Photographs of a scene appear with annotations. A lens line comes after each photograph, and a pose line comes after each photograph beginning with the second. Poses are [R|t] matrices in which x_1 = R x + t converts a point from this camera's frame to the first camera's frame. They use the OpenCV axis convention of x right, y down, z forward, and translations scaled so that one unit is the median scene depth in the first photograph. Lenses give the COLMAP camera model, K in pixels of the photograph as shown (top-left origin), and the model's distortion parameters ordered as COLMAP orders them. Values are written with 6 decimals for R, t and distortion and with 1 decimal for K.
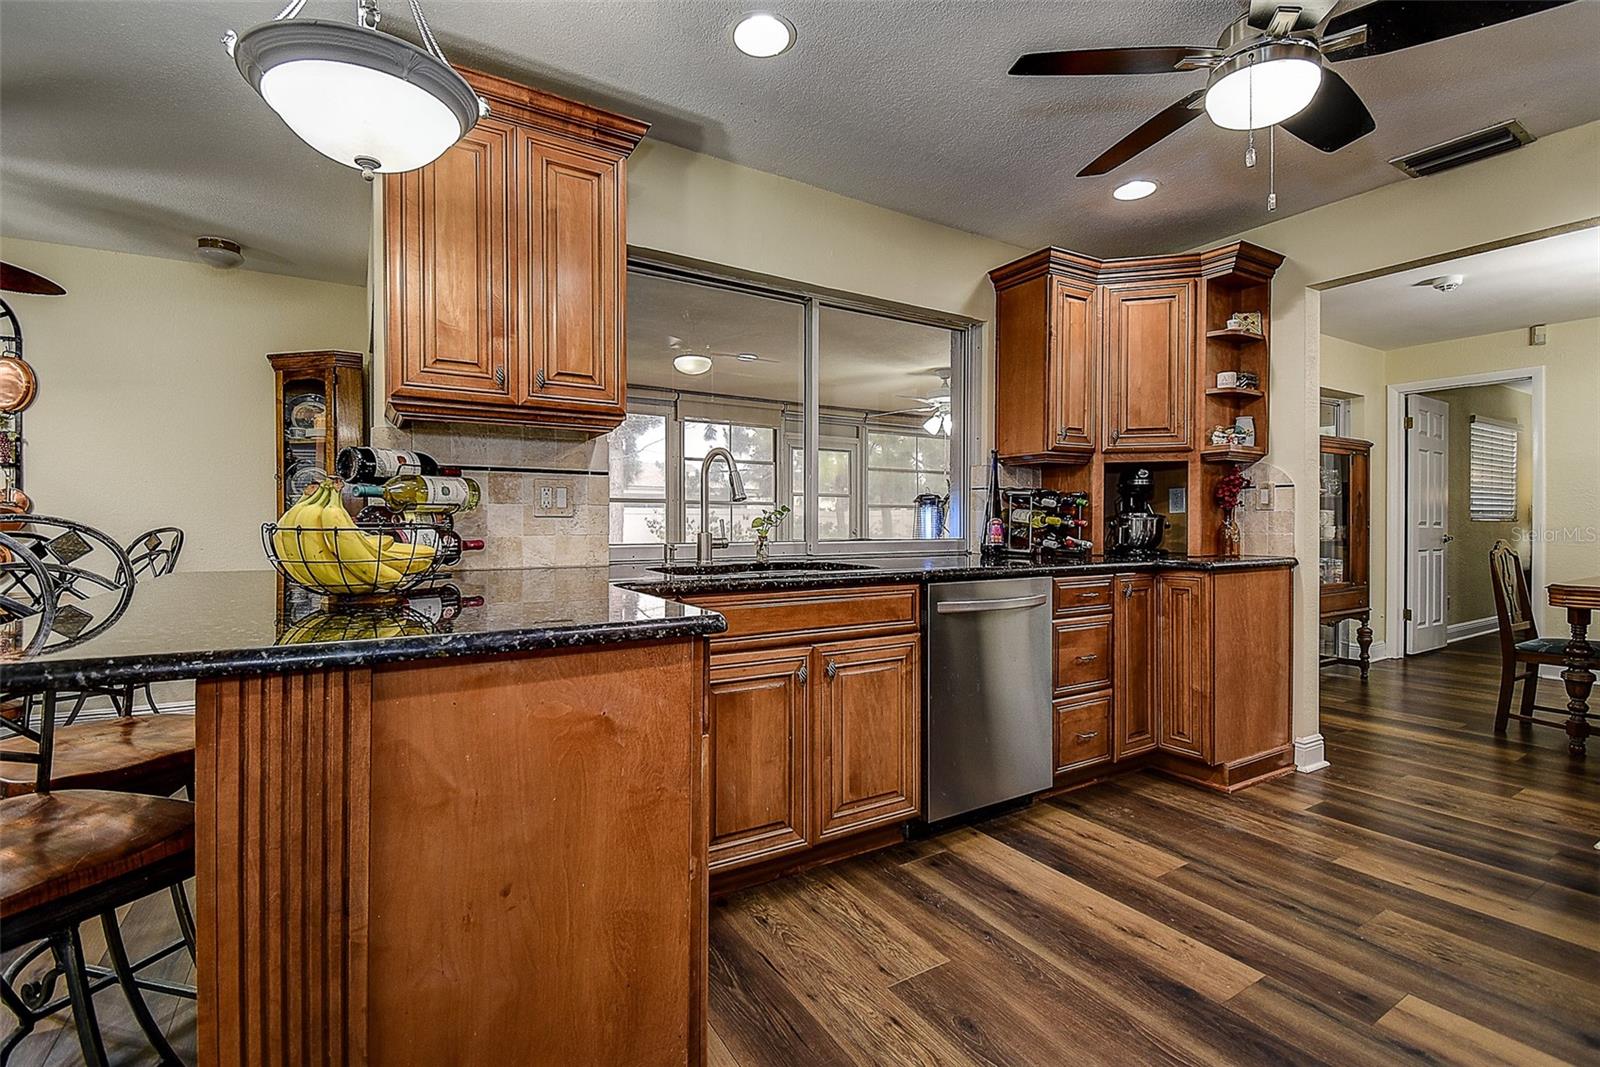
lens RADIAL K [[712.1, 0, 797.1], [0, 712.1, 530.2], [0, 0, 1]] dist [0.038888, -0.030016]
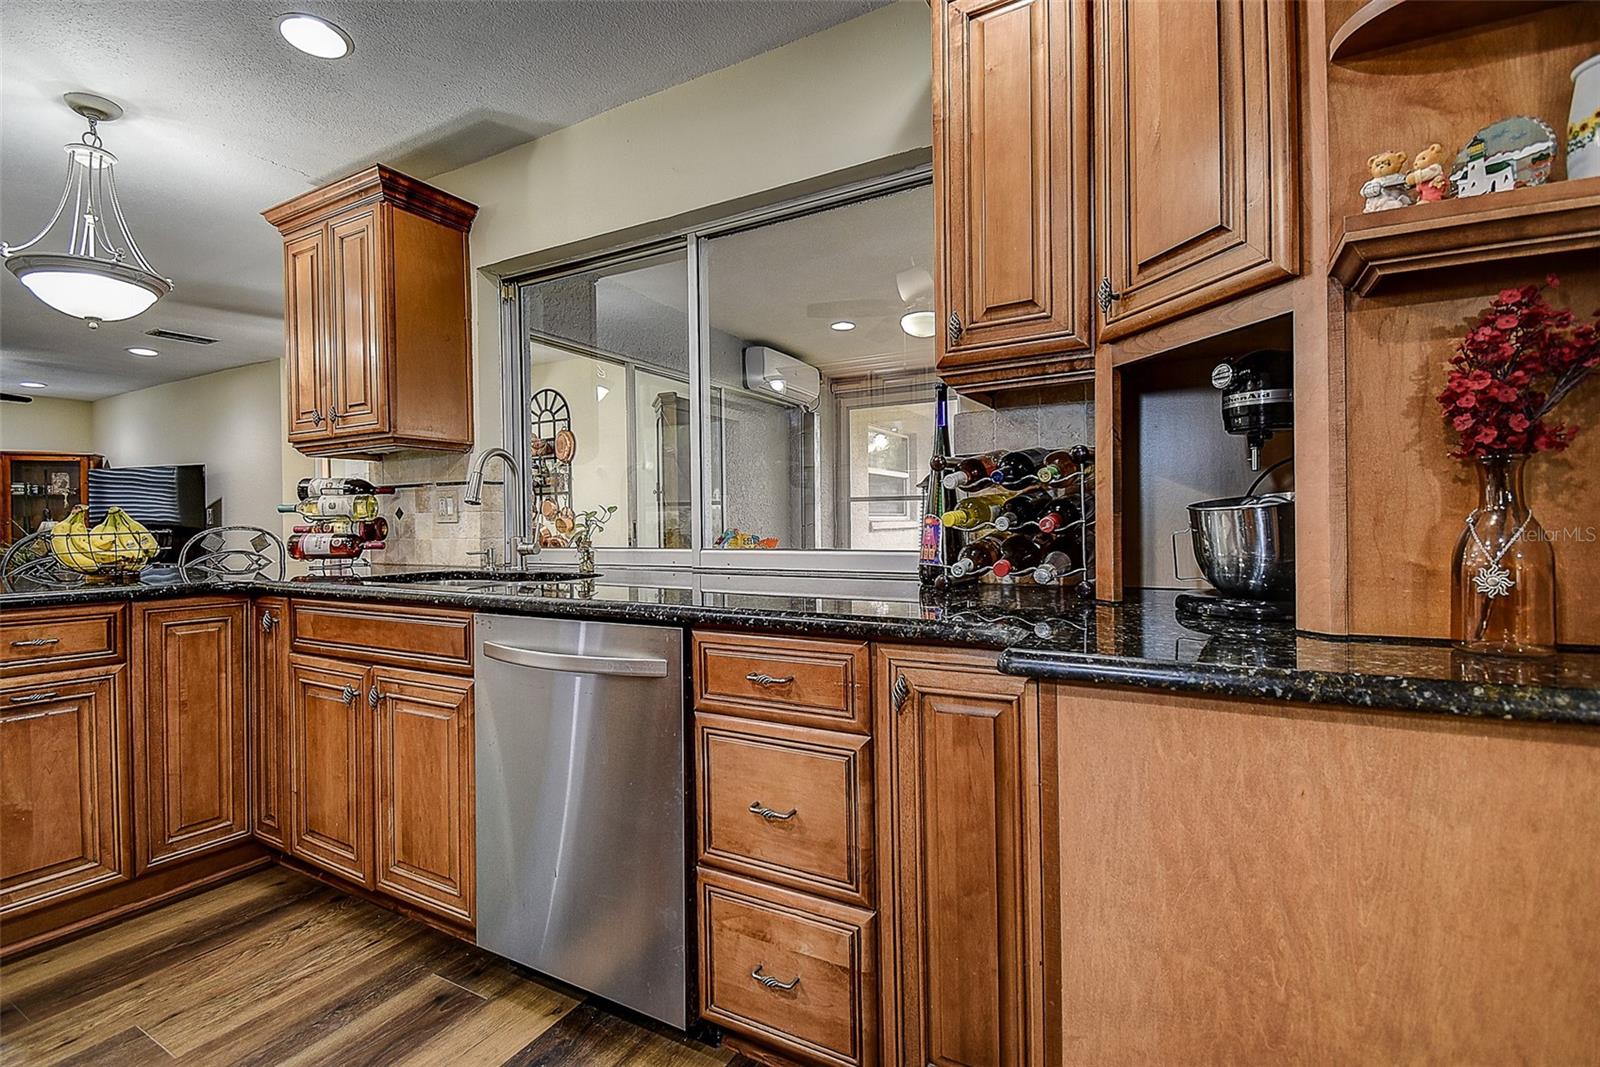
lens RADIAL K [[708.6, 0, 799.5], [0, 708.6, 530.3], [0, 0, 1]] dist [0.025656, -0.022472]
pose [[0.494578, 0.002264, -0.869131, 1.084795], [0.002659, 0.999988, 0.004118, -0.010332], [0.869129, -0.004348, 0.494566, 1.045870]]
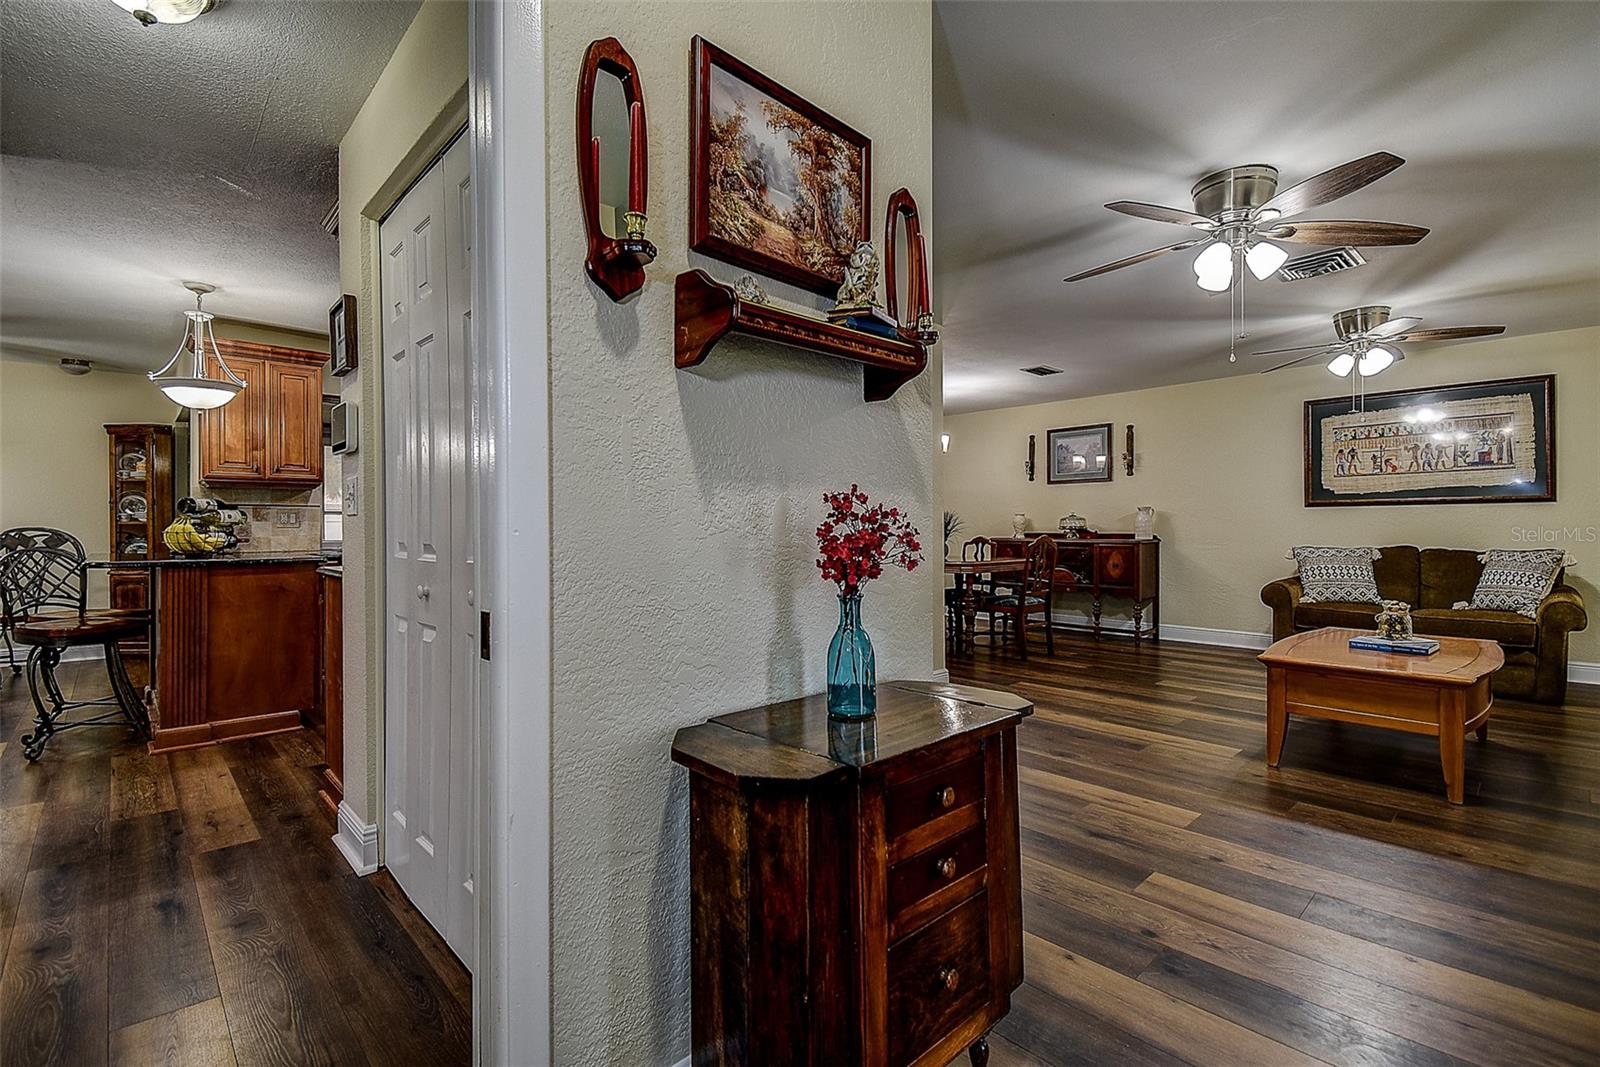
lens RADIAL K [[710.0, 0, 791.8], [0, 710.0, 531.4], [0, 0, 1]] dist [0.033717, -0.022306]
pose [[0.978717, -0.004370, 0.205168, 0.765086], [0.005491, 0.999973, -0.004892, 0.014501], [-0.205141, 0.005915, 0.978715, -1.552028]]
